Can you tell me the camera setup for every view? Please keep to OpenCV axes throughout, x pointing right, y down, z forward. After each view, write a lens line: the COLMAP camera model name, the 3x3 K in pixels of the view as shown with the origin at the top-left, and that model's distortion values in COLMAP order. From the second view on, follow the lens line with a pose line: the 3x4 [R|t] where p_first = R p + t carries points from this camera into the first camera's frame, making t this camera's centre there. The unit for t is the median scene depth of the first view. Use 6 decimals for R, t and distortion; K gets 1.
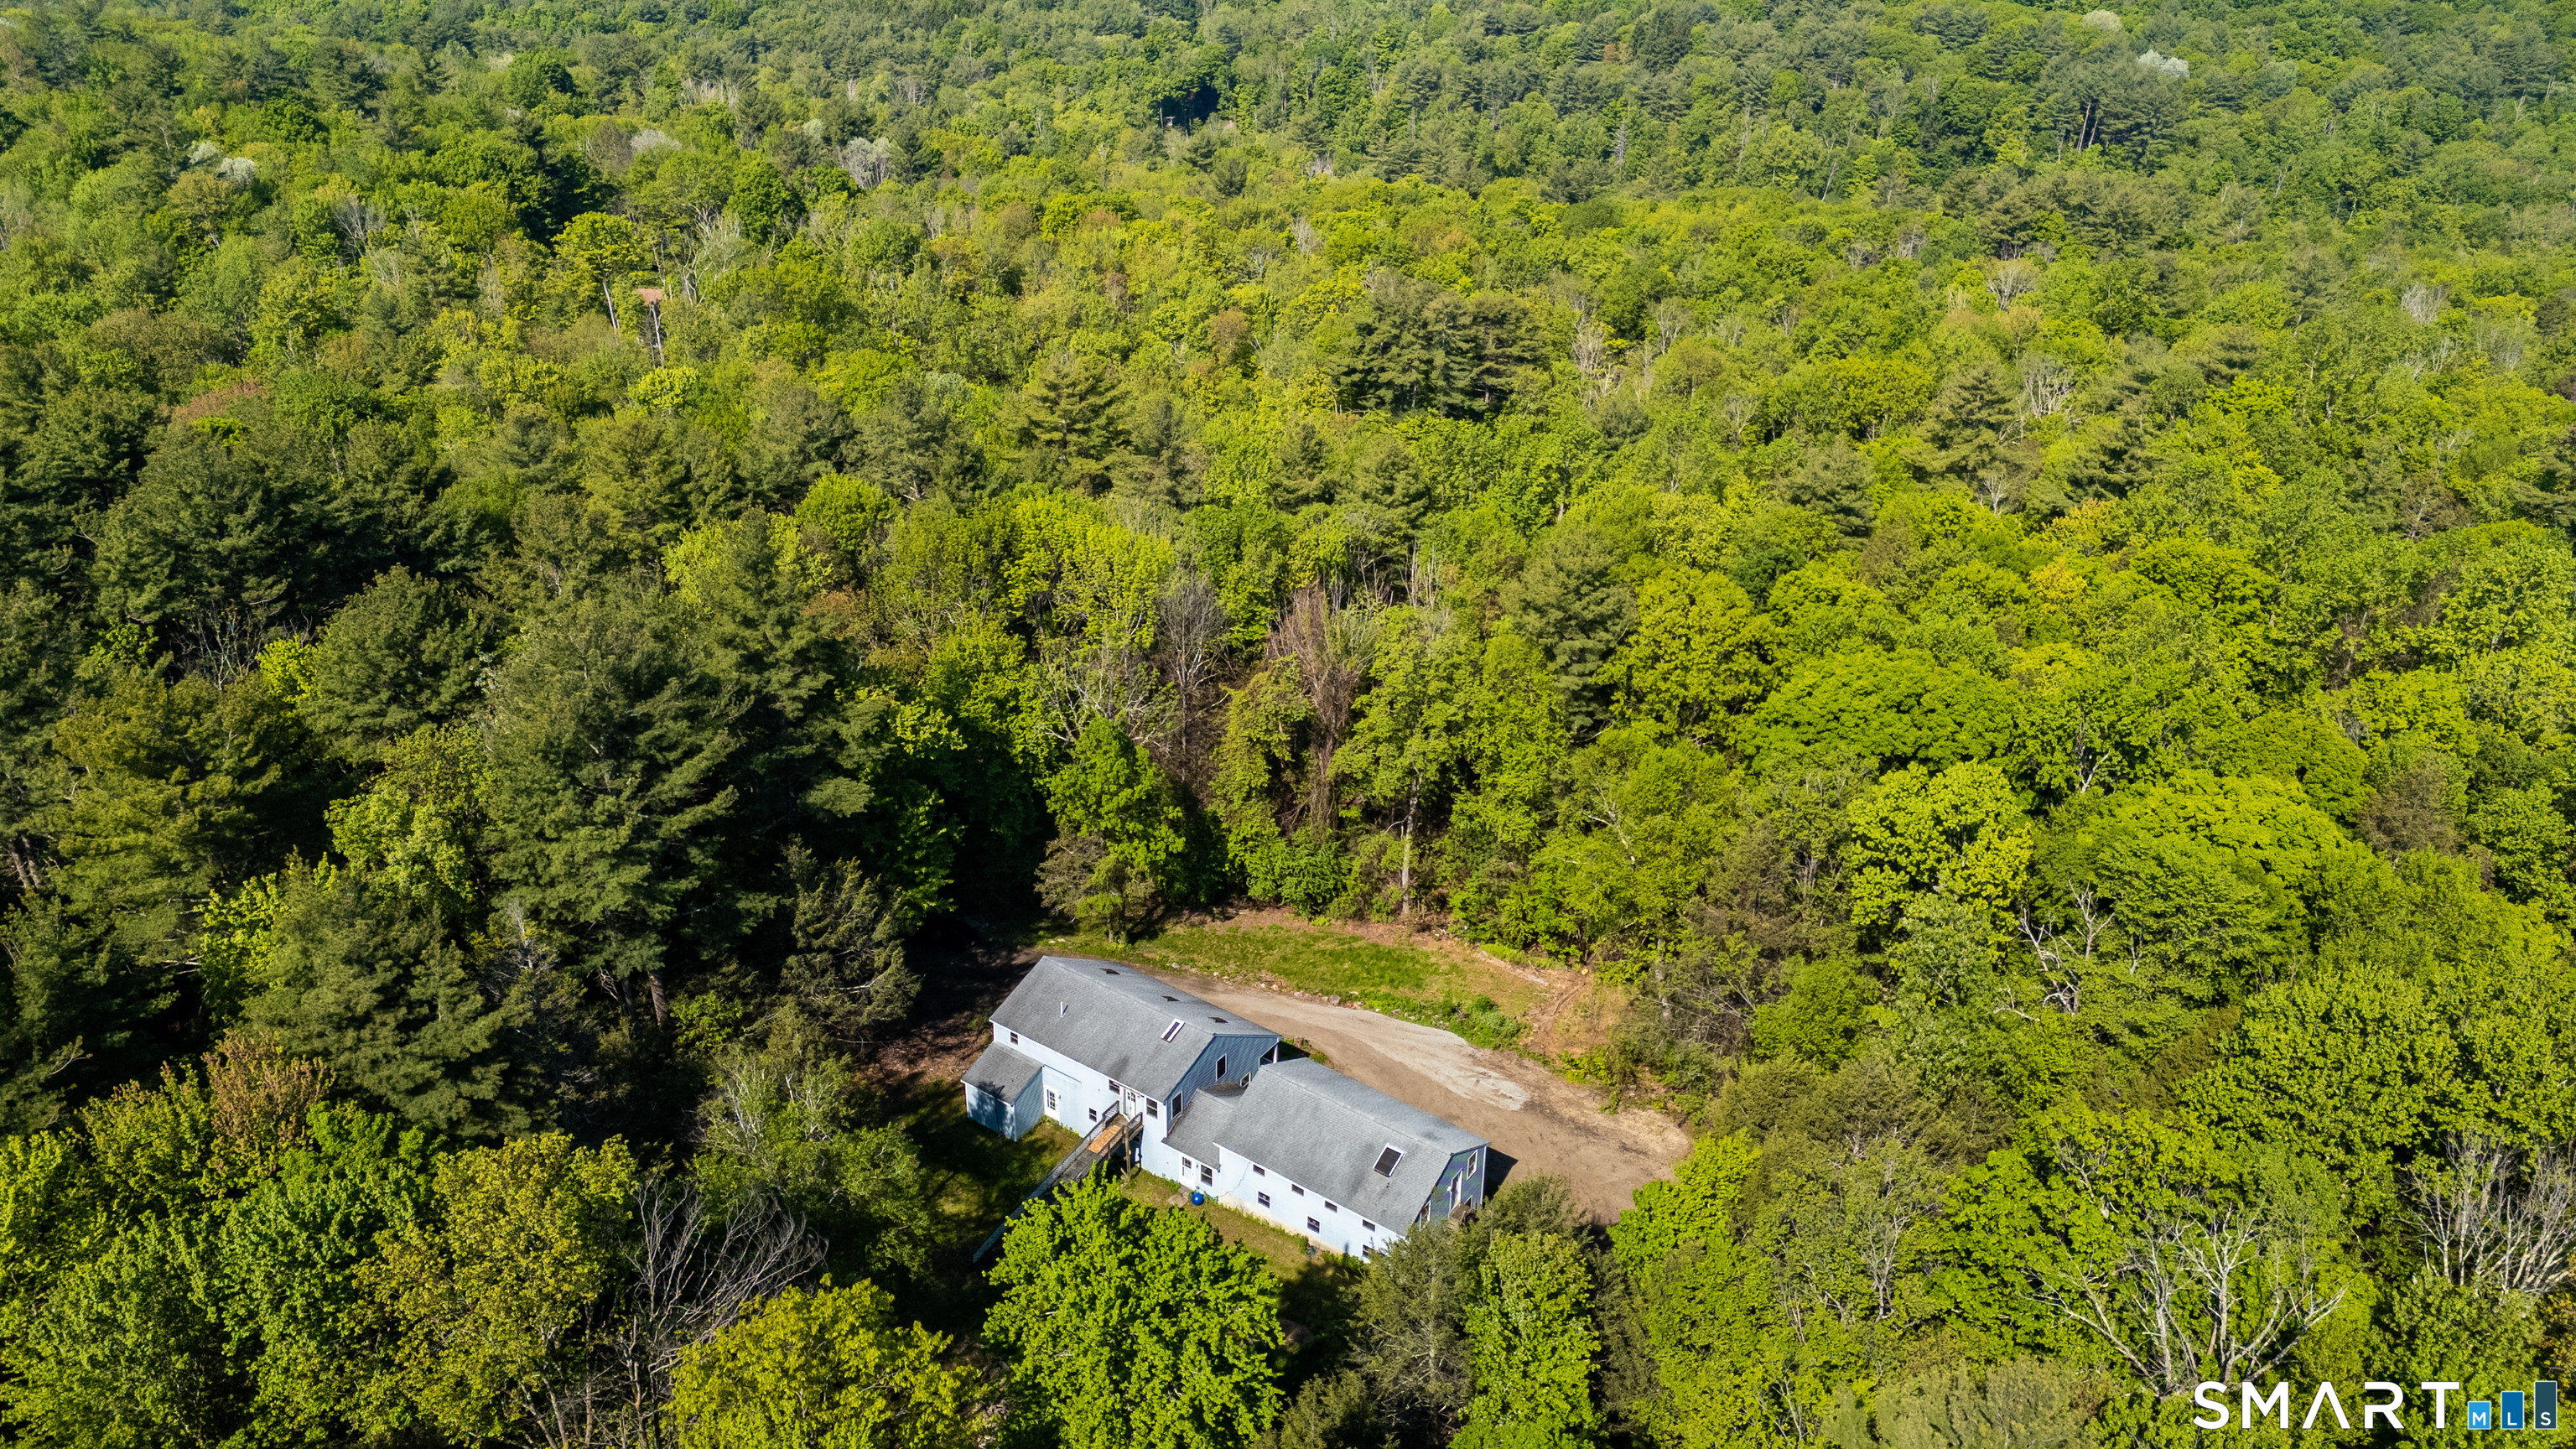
lens RADIAL K [[1830.6, 0, 1288.0], [0, 1830.6, 724.5], [0, 0, 1]] dist [0.086348, -0.088053]
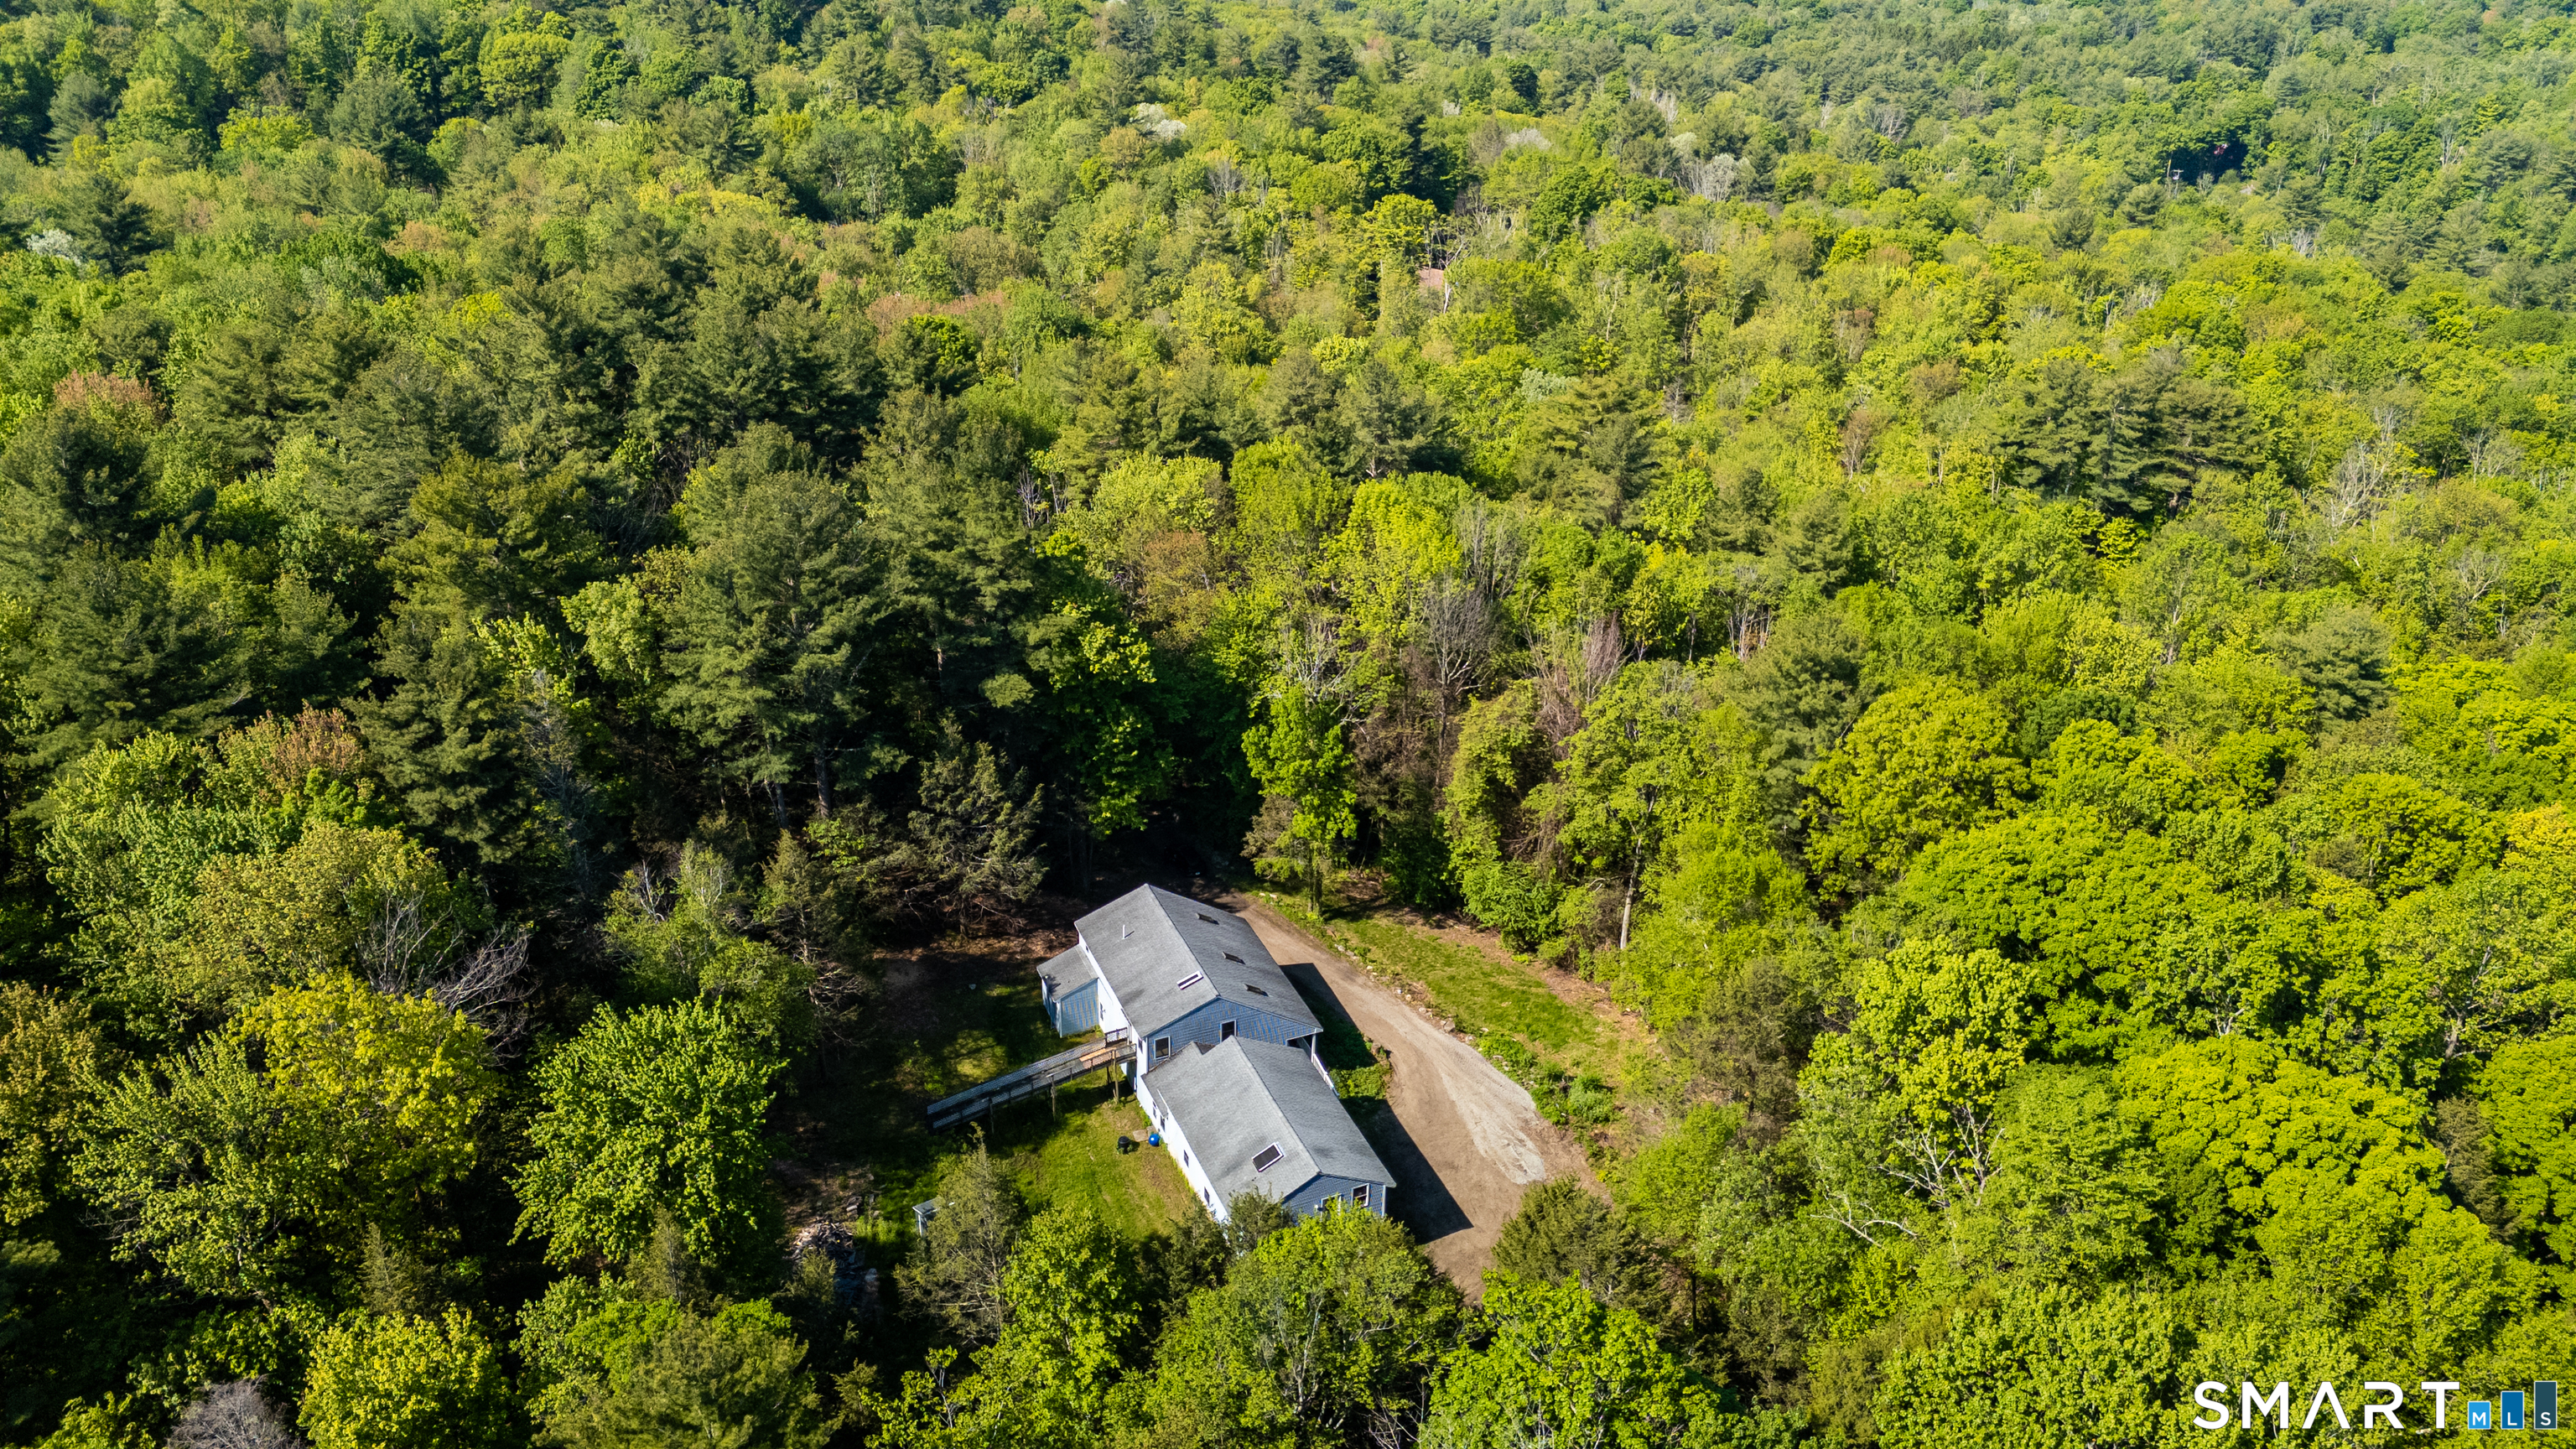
lens RADIAL K [[1830.6, 0, 1288.0], [0, 1830.6, 724.5], [0, 0, 1]] dist [0.086348, -0.088053]
pose [[0.853284, 0.243542, -0.461079, 0.191078], [-0.248603, 0.967270, 0.050842, -0.017780], [0.458370, 0.071243, 0.885902, 0.044628]]
